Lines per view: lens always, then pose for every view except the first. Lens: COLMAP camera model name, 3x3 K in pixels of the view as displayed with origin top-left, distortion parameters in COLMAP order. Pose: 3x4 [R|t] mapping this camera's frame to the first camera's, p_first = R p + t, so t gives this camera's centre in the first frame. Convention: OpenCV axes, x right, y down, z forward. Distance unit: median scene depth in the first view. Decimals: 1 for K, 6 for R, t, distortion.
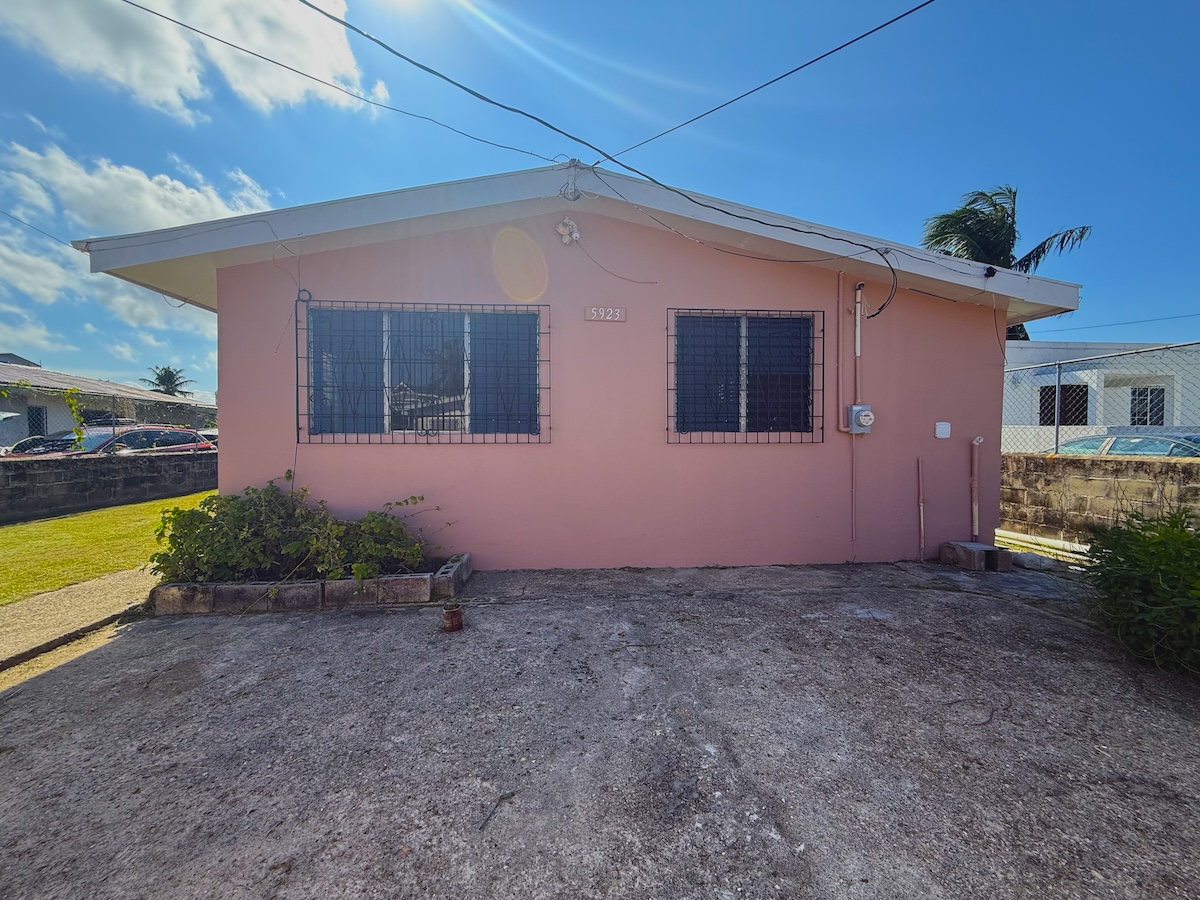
lens RADIAL K [[481.3, 0, 600.0], [0, 481.3, 450.0], [0, 0, 1]] dist [0.012185, 0.000073]
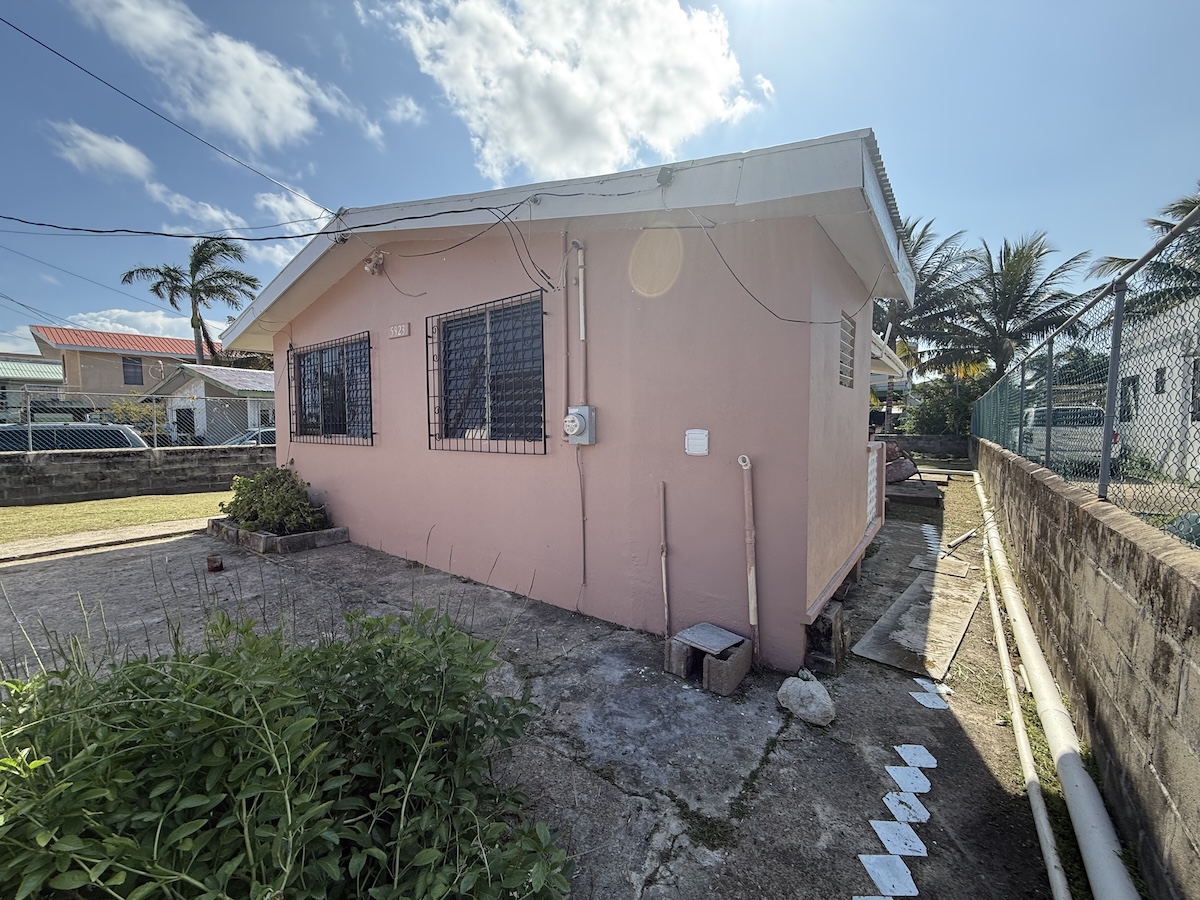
lens RADIAL K [[478.8, 0, 599.8], [0, 478.8, 450.6], [0, 0, 1]] dist [0.002740, 0.000287]
pose [[0.733778, 0.035656, -0.678453, 1.092633], [-0.013285, 0.999184, 0.038144, -0.054612], [0.679259, -0.018976, 0.733653, 0.492027]]
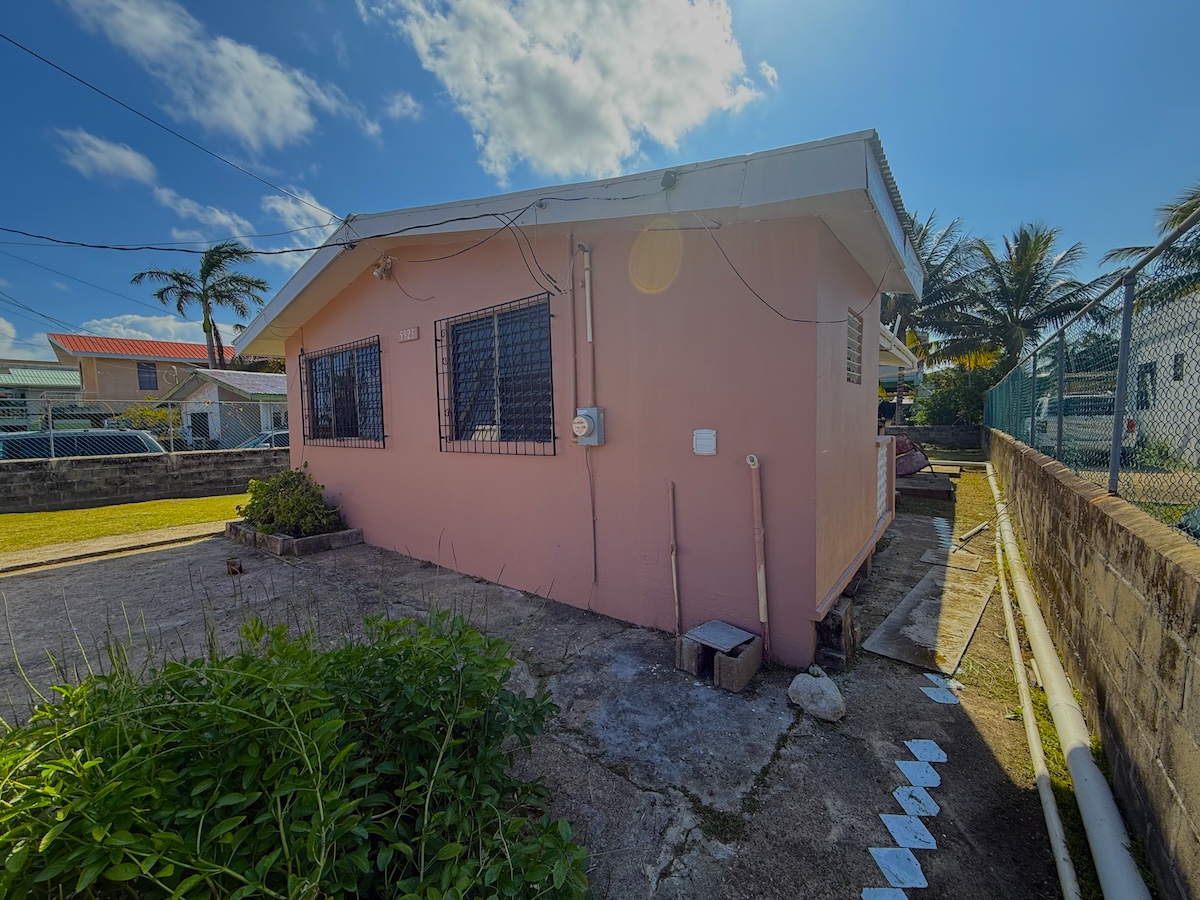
lens RADIAL K [[479.6, 0, 600.0], [0, 479.6, 450.0], [0, 0, 1]] dist [0.002748, 0.000207]
pose [[0.723058, 0.029912, -0.690139, 1.098188], [0.003095, 0.998912, 0.046538, -0.063671], [0.690780, -0.035786, 0.722179, 0.483941]]
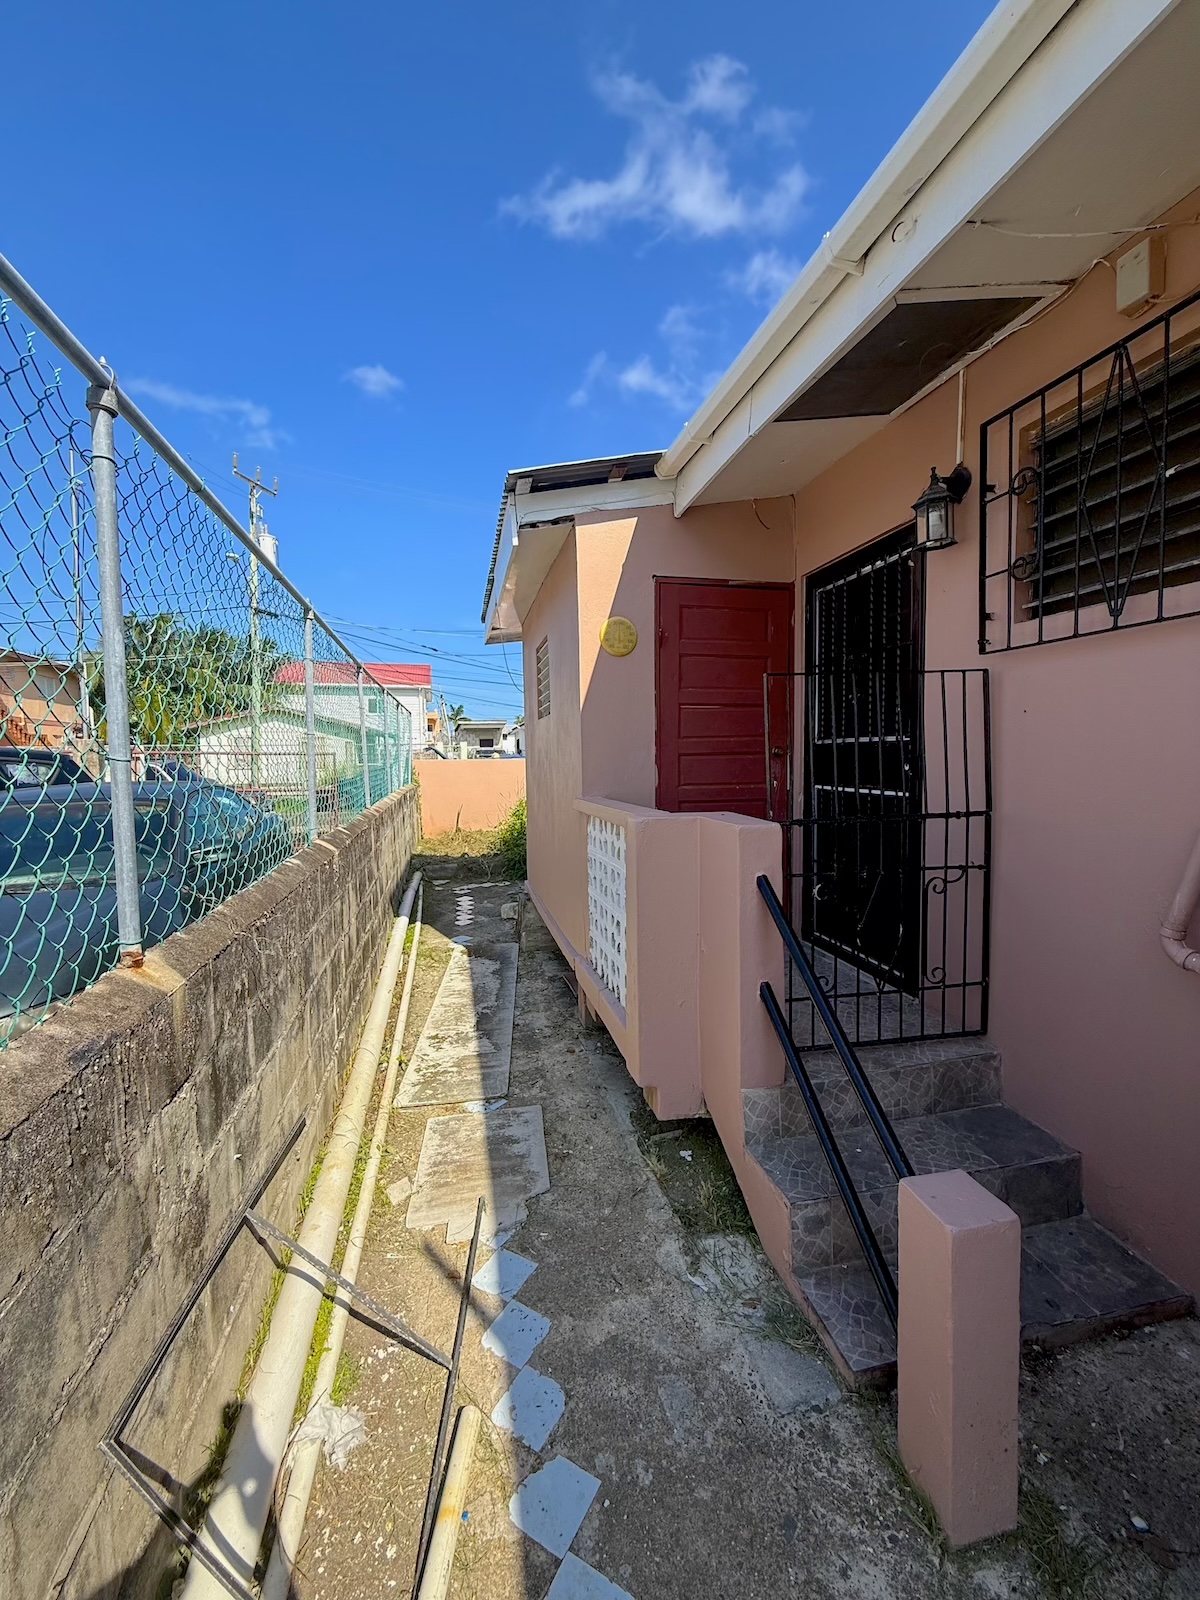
lens RADIAL K [[639.4, 0, 601.5], [0, 639.4, 791.3], [0, 0, 1]] dist [0.002748, 0.000207]
pose [[-0.992150, 0.023071, -0.122908, 0.873368], [0.012897, 0.996471, 0.082938, -0.105218], [0.124388, 0.080702, -0.988946, 2.460501]]
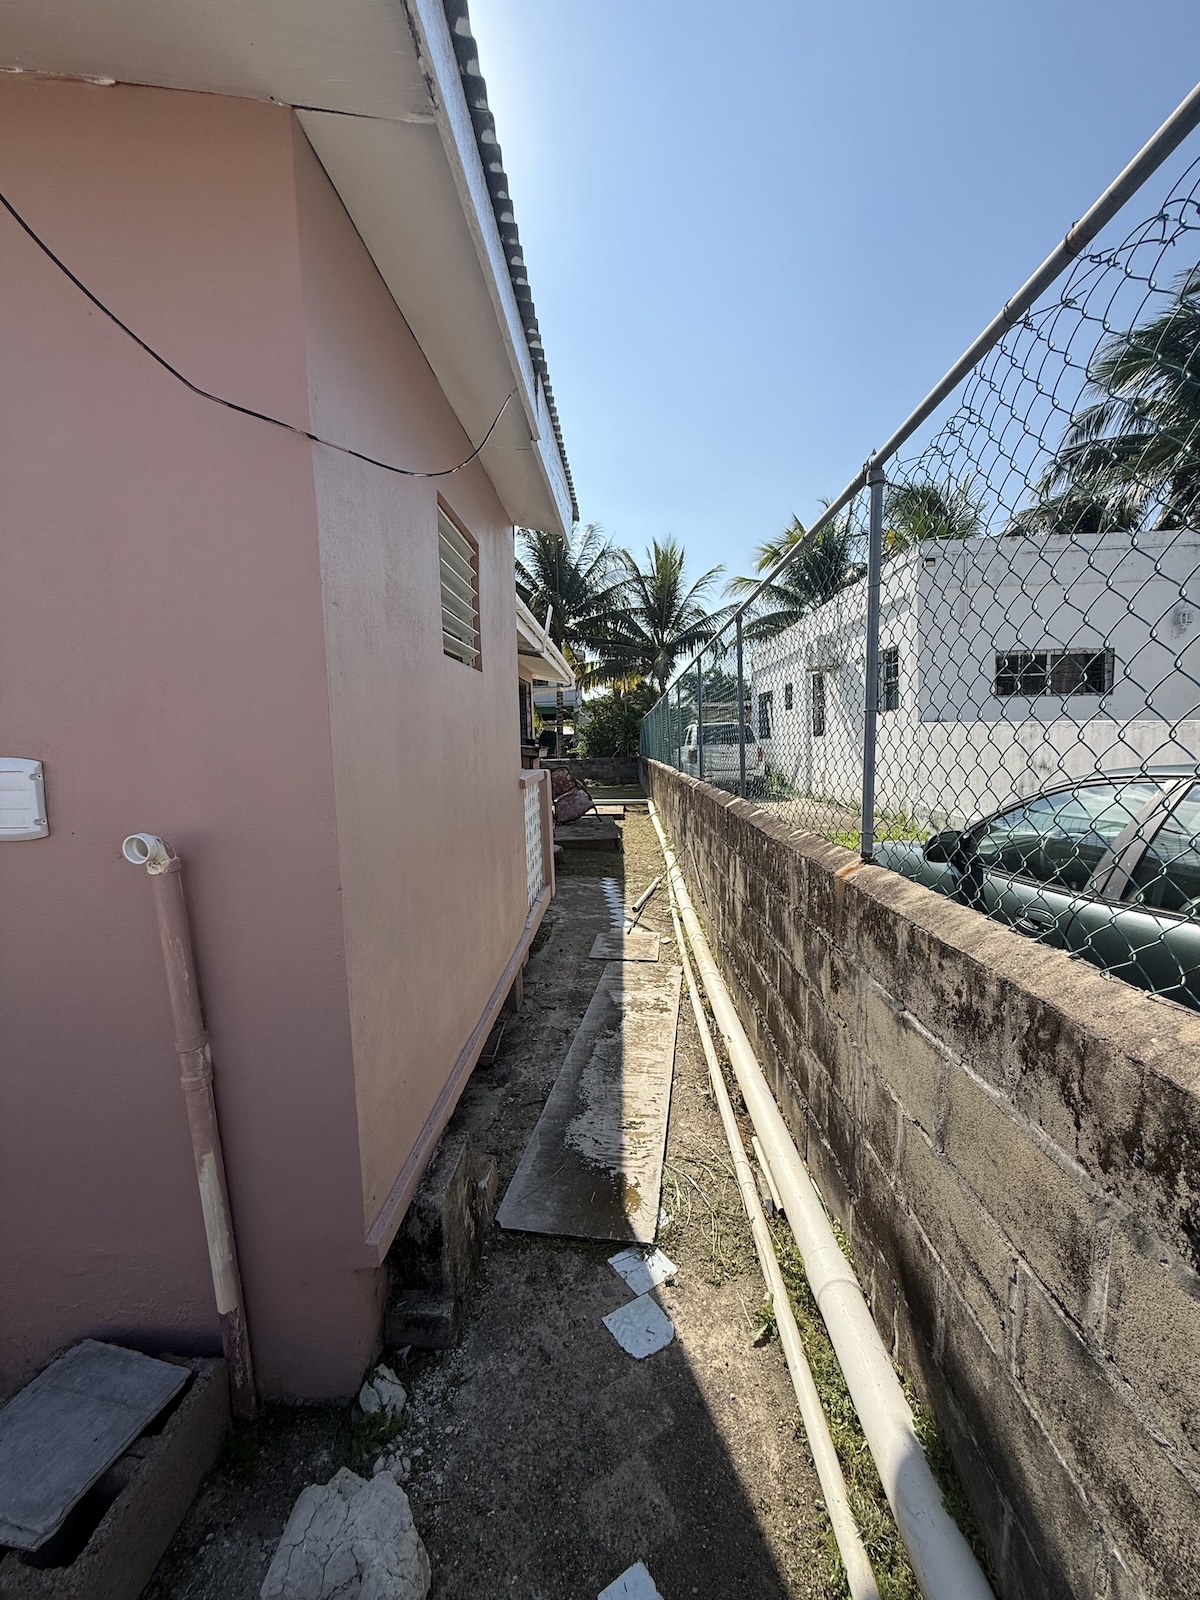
lens RADIAL K [[638.4, 0, 597.7], [0, 638.4, 798.4], [0, 0, 1]] dist [0.002740, 0.000287]
pose [[0.988455, -0.014422, -0.150828, 1.034177], [0.023689, 0.997928, 0.059829, -0.053542], [0.149653, -0.062711, 0.986748, 0.862004]]
